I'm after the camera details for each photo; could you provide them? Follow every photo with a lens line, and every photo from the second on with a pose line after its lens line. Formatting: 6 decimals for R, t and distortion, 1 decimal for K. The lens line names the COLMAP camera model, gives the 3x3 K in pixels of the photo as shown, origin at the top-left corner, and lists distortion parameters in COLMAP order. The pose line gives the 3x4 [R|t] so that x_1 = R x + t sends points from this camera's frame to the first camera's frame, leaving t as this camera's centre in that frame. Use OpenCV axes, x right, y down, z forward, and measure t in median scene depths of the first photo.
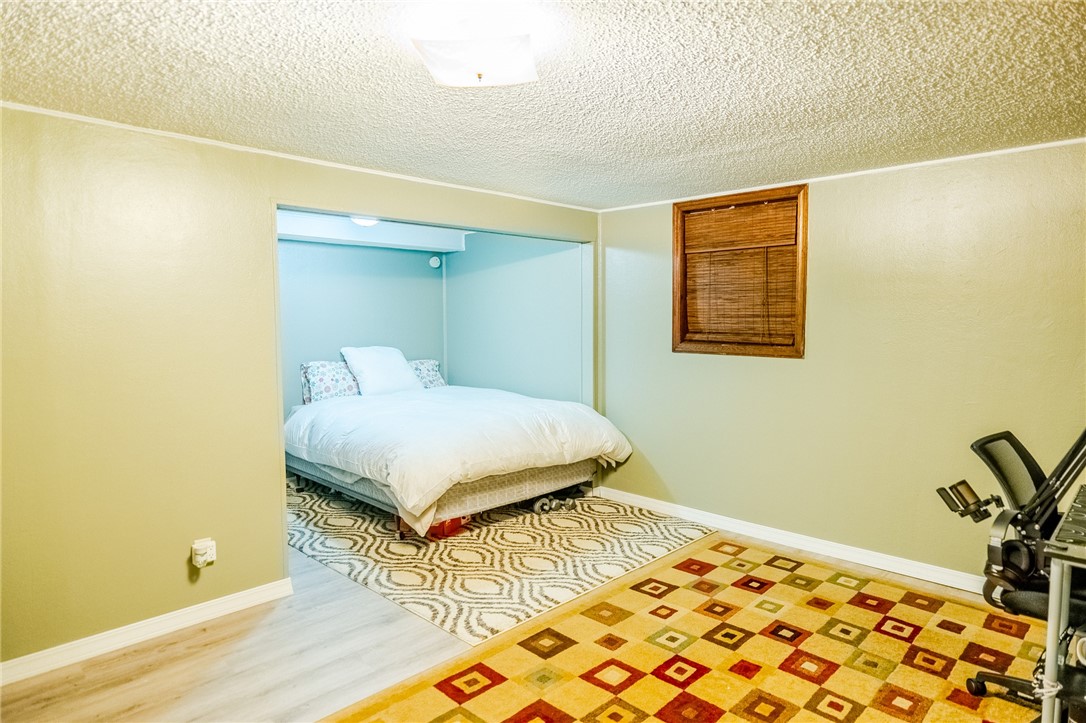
lens RADIAL K [[632.1, 0, 543.0], [0, 632.1, 361.5], [0, 0, 1]] dist [-0.048701, 0.035205]
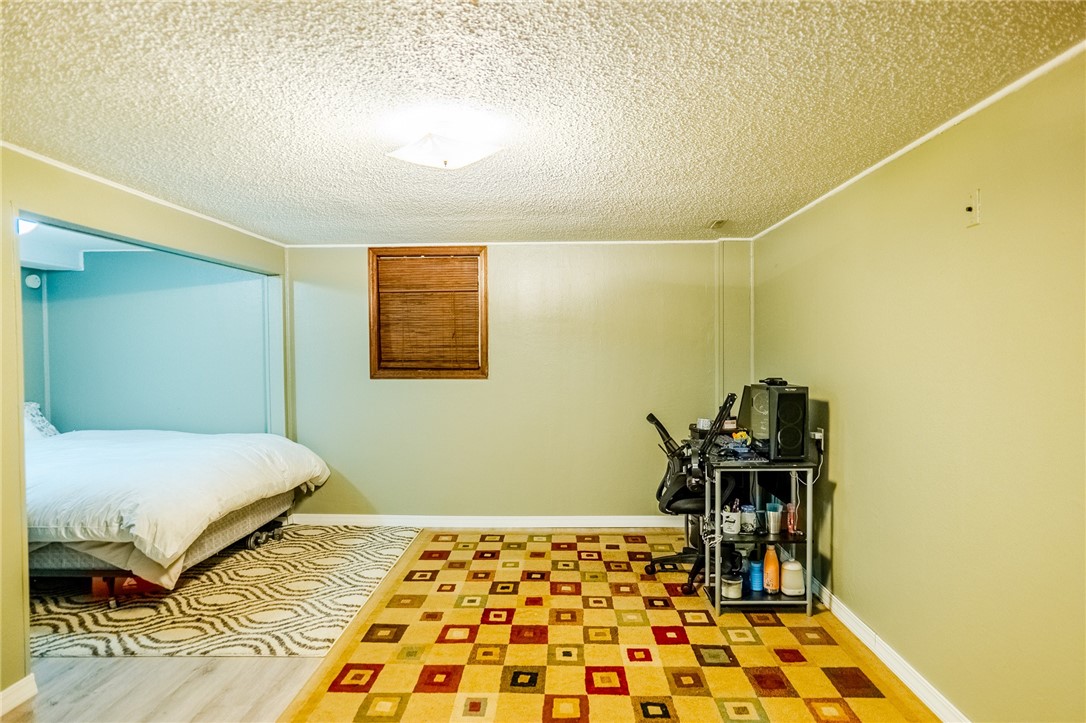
lens RADIAL K [[632.1, 0, 543.0], [0, 632.1, 361.5], [0, 0, 1]] dist [-0.048701, 0.035205]
pose [[0.734147, -0.017770, 0.678758, -0.388852], [0.052678, 0.998135, -0.030845, 0.006043], [-0.676944, 0.058401, 0.733714, -0.038452]]
